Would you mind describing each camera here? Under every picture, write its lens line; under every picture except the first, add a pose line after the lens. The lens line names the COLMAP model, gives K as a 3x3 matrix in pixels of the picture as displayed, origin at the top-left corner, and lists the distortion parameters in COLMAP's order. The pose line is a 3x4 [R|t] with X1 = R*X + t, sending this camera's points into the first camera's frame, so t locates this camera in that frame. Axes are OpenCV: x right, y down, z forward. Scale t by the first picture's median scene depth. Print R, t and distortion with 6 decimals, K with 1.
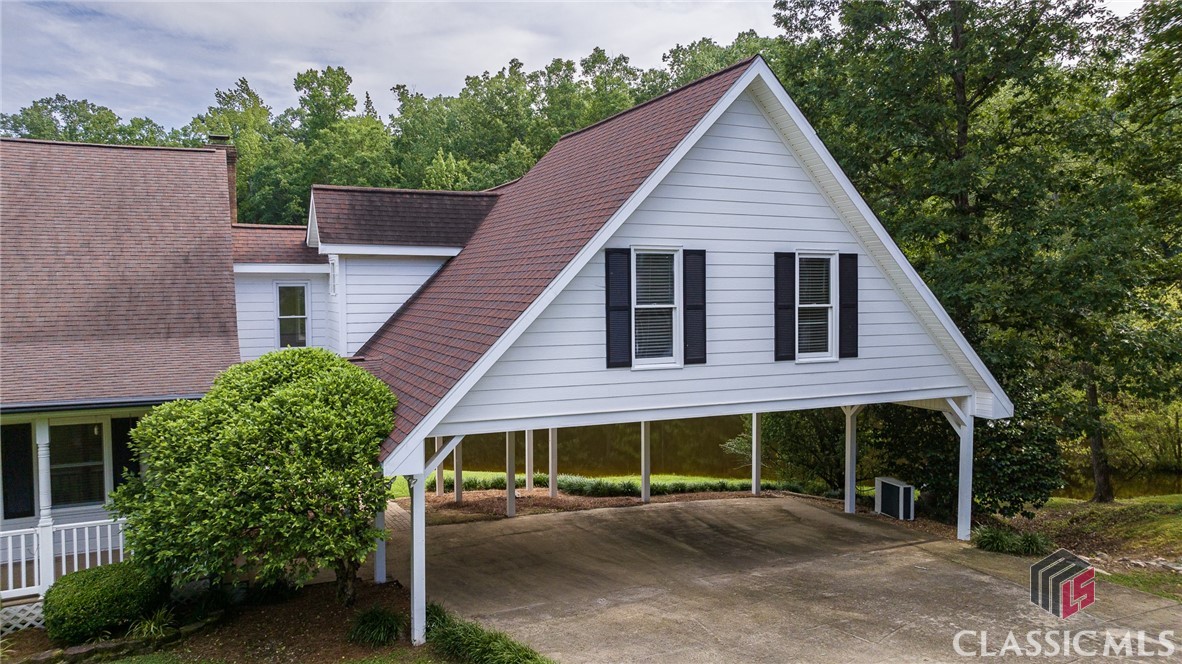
lens RADIAL K [[837.0, 0, 591.0], [0, 837.0, 332.0], [0, 0, 1]] dist [-0.019263, 0.005098]
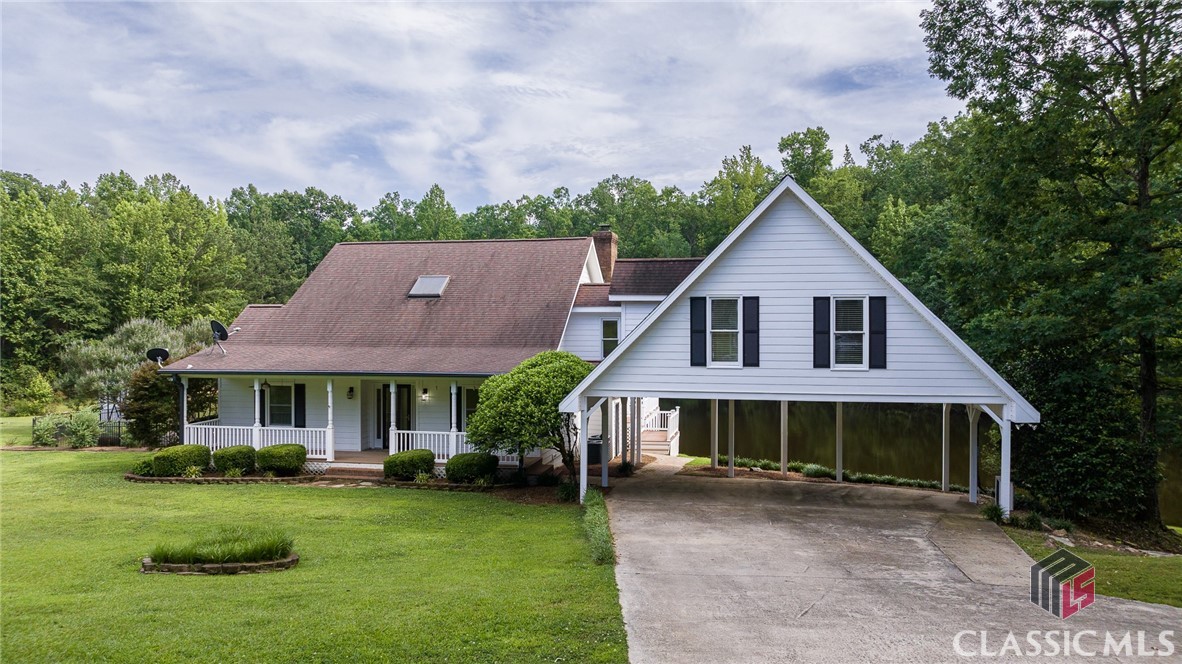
lens RADIAL K [[837.0, 0, 591.0], [0, 837.0, 332.0], [0, 0, 1]] dist [-0.019263, 0.005098]
pose [[0.809464, 0.007285, -0.587125, 0.787303], [-0.034579, 0.998779, -0.035281, 0.037363], [0.586151, 0.048861, 0.808727, -0.477514]]
